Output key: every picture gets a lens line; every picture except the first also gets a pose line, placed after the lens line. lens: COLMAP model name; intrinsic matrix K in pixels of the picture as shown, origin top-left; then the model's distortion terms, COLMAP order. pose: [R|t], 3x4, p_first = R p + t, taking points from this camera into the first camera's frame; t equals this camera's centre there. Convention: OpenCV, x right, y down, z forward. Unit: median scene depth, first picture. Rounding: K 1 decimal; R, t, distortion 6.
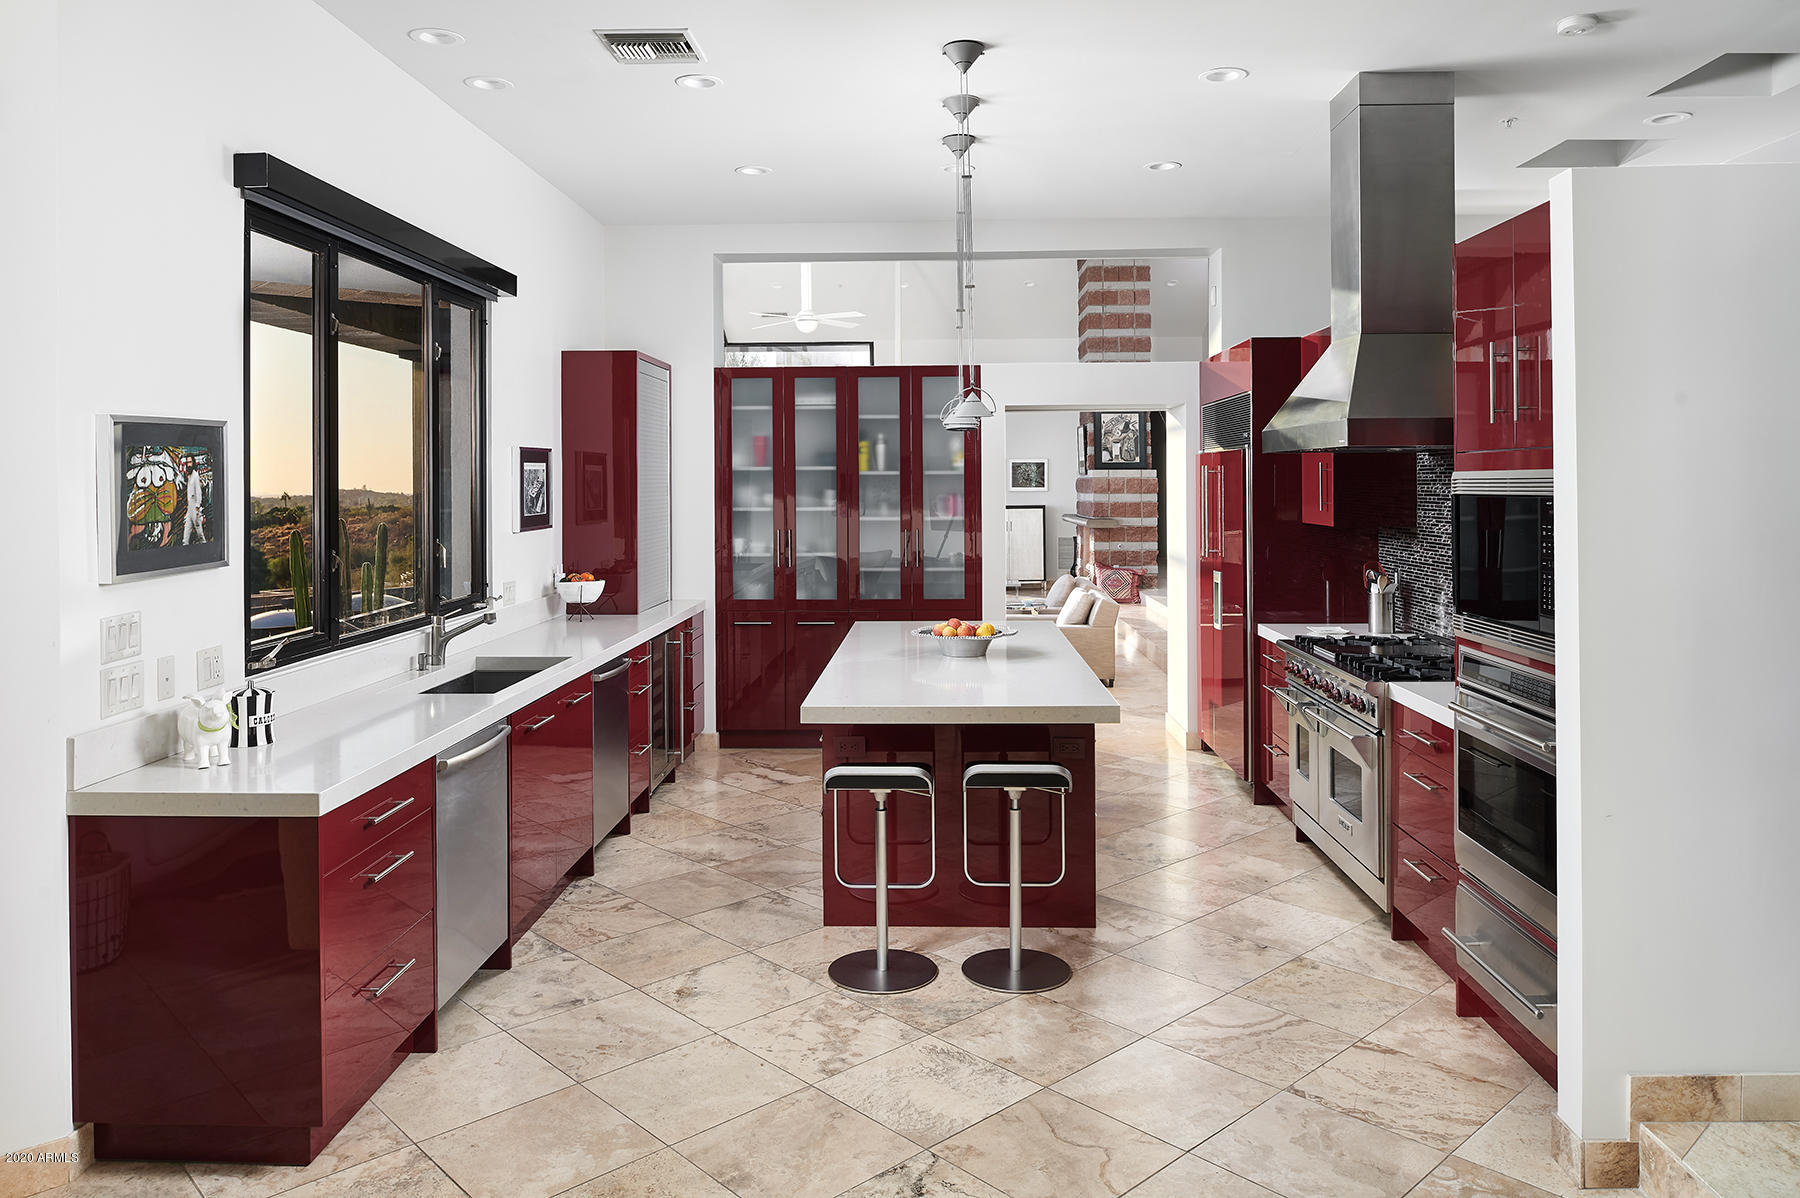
lens RADIAL K [[1235.3, 0, 895.1], [0, 1235.3, 573.6], [0, 0, 1]] dist [-0.006831, -0.007354]
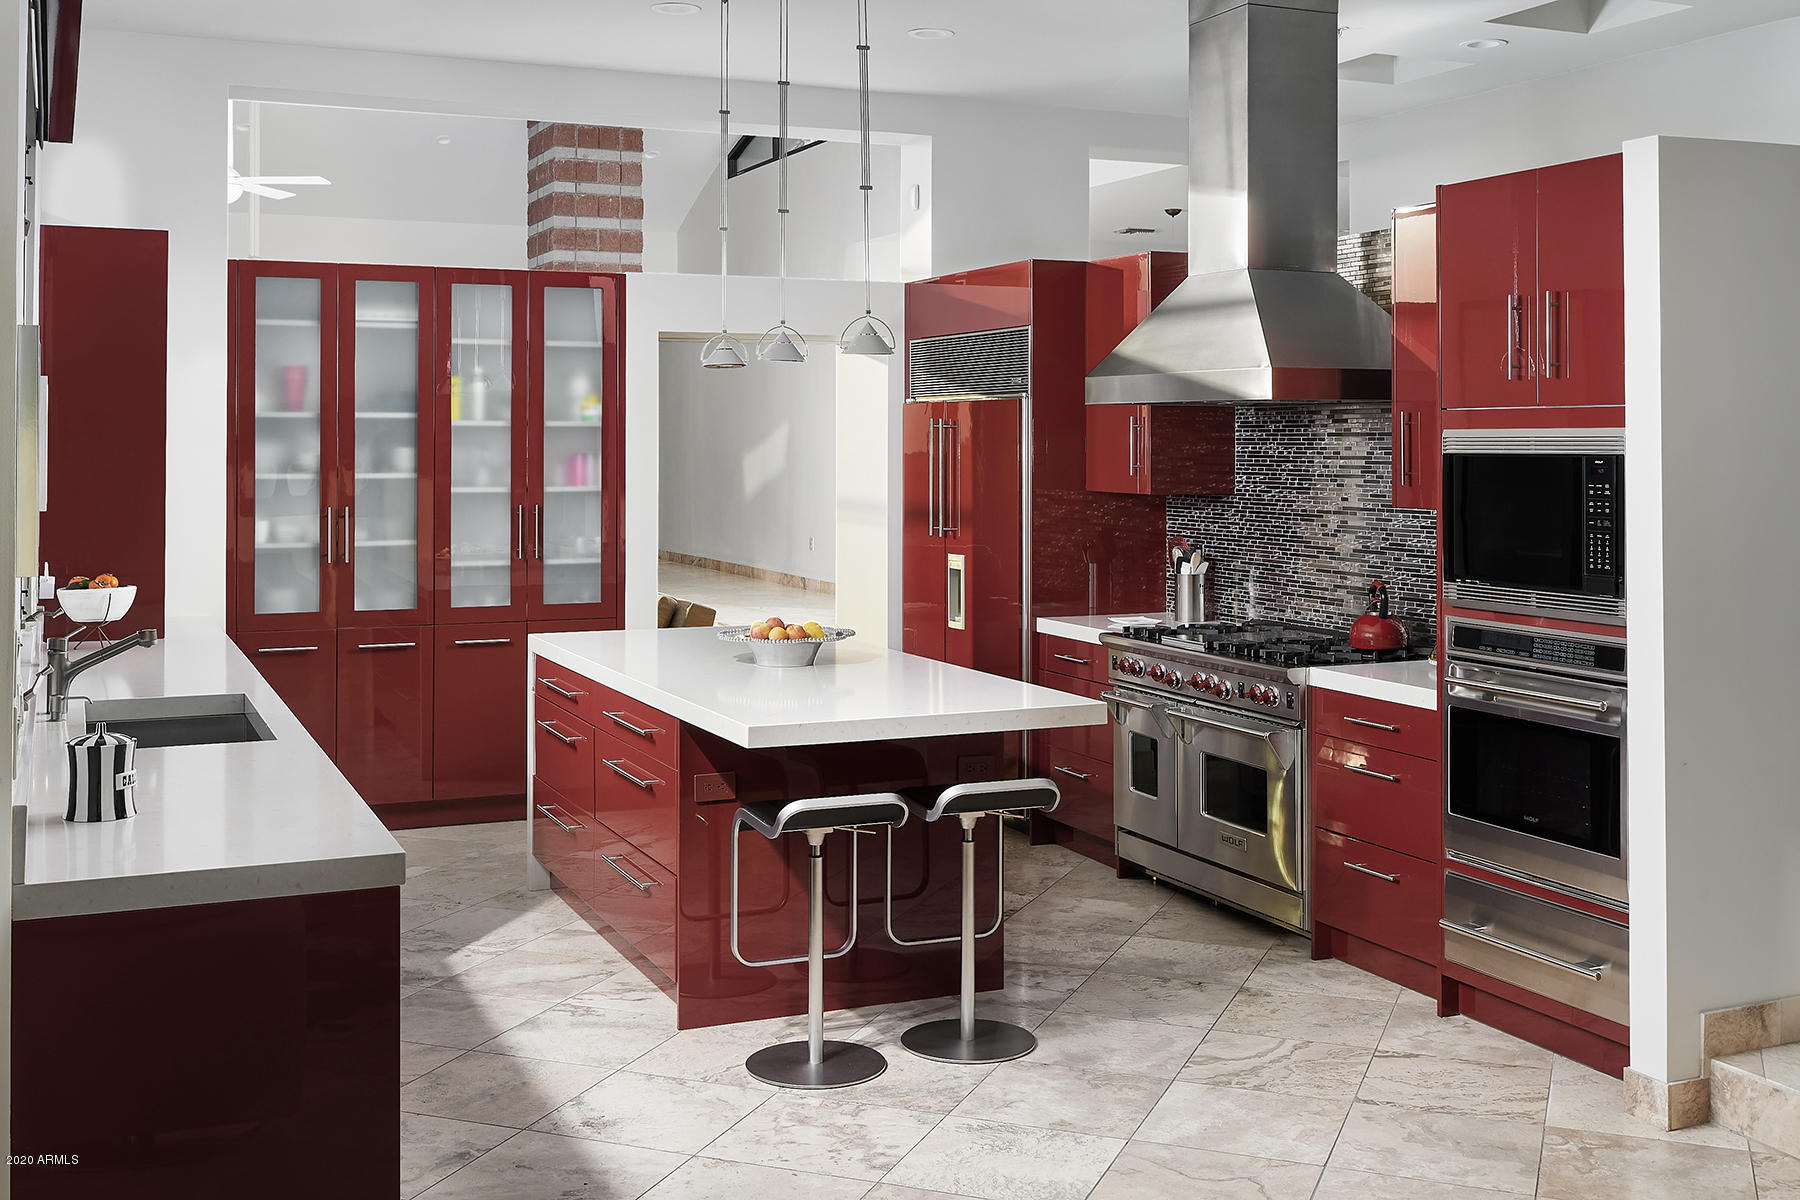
lens RADIAL K [[1885.5, 0, 900.1], [0, 1885.5, 599.2], [0, 0, 1]] dist [-0.014013, 0.000000]
pose [[0.903222, -0.029218, 0.428179, -0.298087], [0.025003, 0.999568, 0.015468, 0.007584], [-0.428446, -0.003265, 0.903562, -0.061779]]
